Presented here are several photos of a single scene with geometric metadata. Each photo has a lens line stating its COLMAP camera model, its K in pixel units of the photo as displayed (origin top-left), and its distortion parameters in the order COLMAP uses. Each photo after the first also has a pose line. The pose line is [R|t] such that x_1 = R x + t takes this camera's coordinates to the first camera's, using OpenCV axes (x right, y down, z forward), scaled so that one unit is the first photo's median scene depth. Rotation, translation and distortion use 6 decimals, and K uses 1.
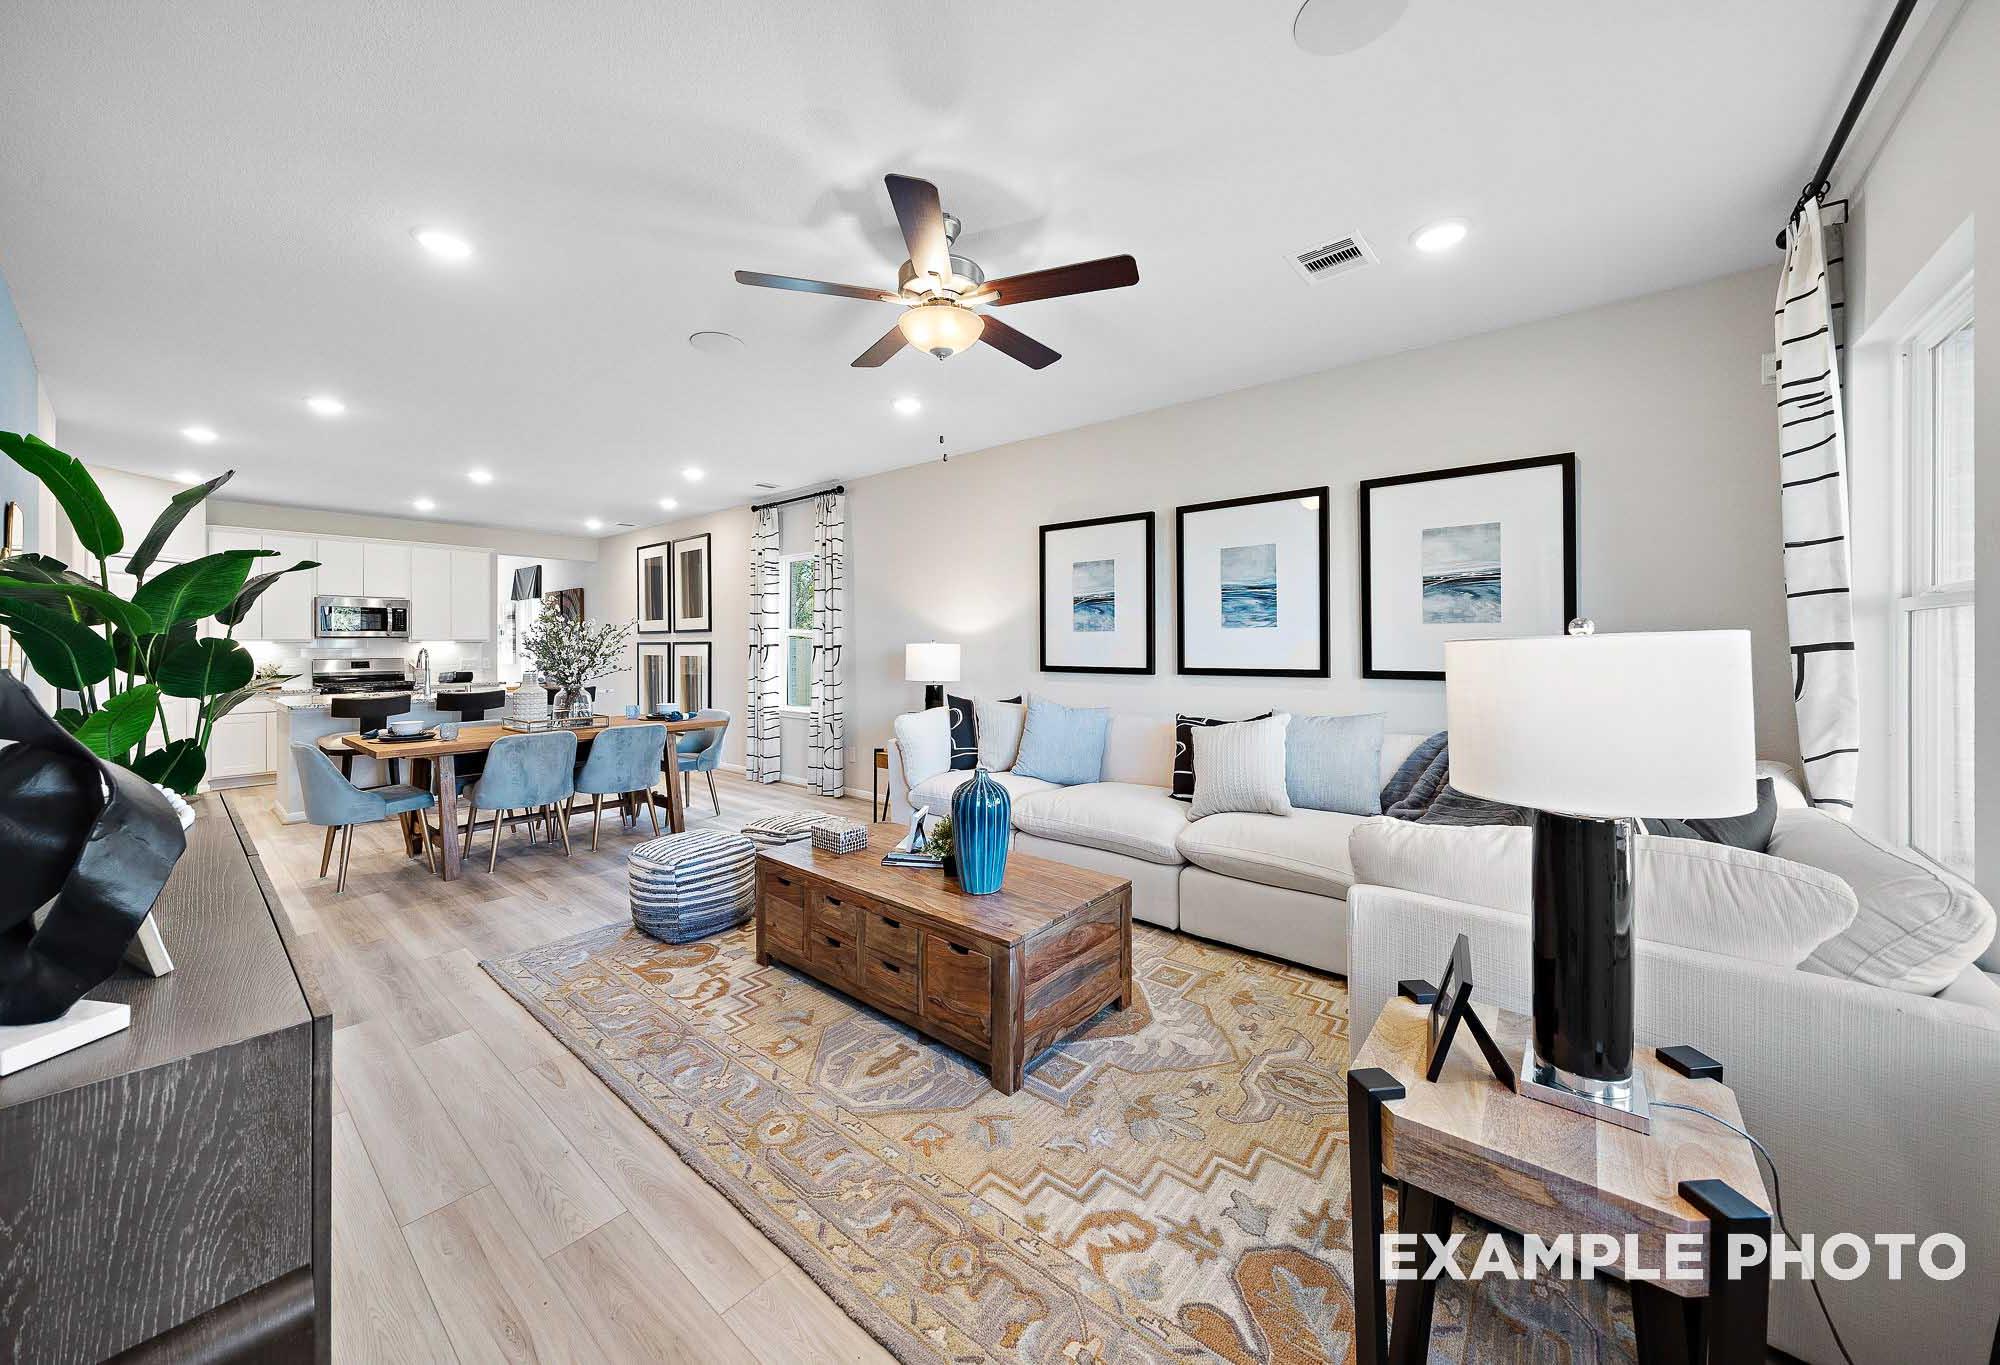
lens RADIAL K [[703.5, 0, 979.6], [0, 703.5, 649.1], [0, 0, 1]] dist [-0.002630, -0.000097]
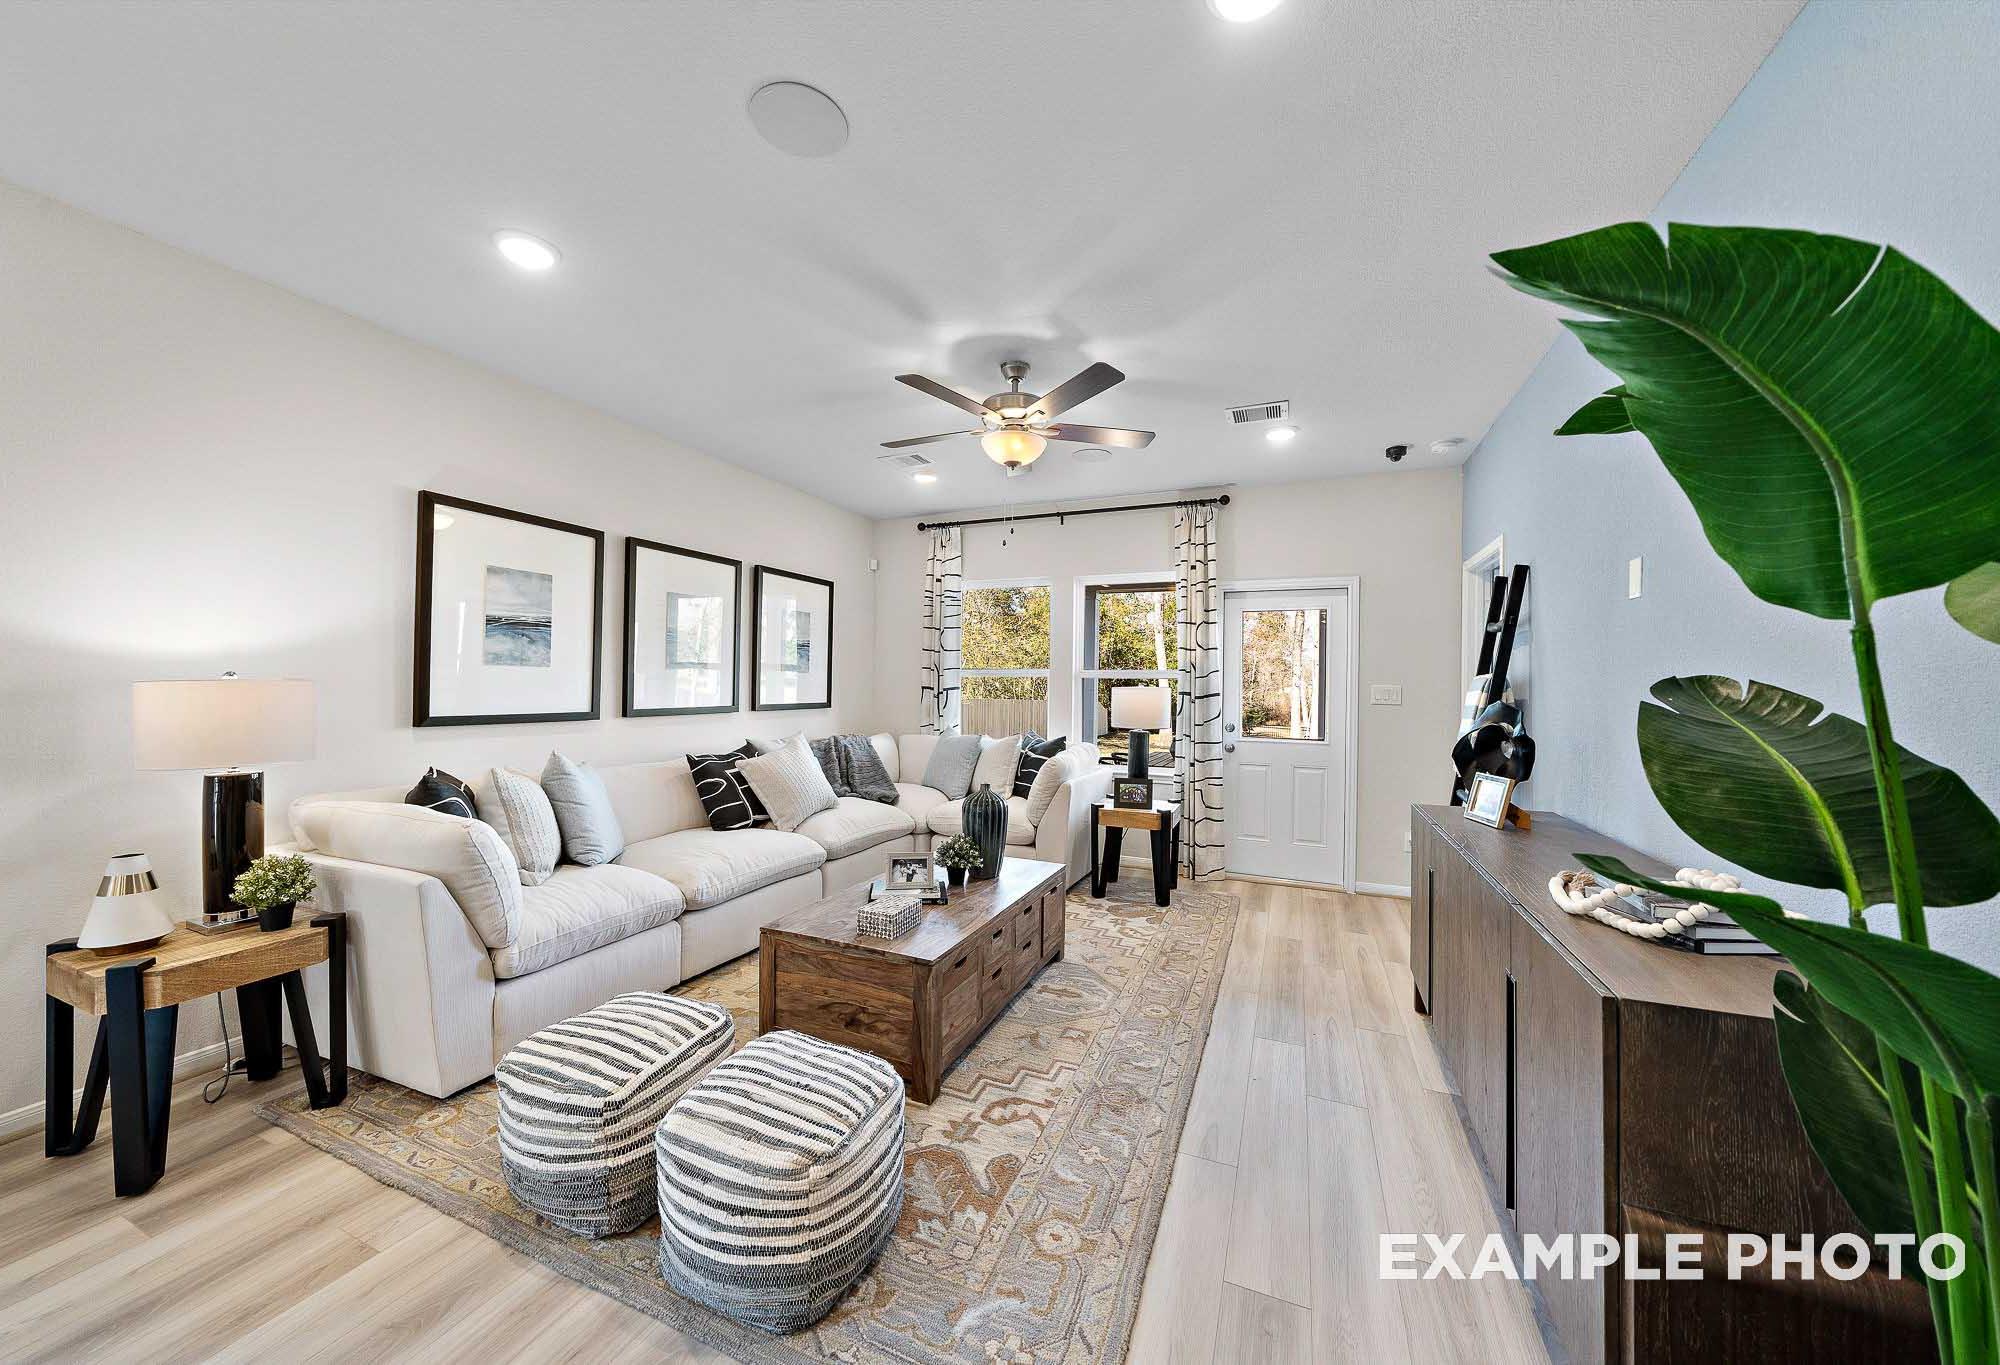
lens RADIAL K [[703.5, 0, 990.4], [0, 703.5, 679.0], [0, 0, 1]] dist [-0.002630, -0.000097]
pose [[-0.283846, 0.006688, 0.958847, -1.094247], [-0.003403, 0.999962, -0.007982, -0.011461], [-0.958864, -0.005528, -0.283812, 1.182511]]
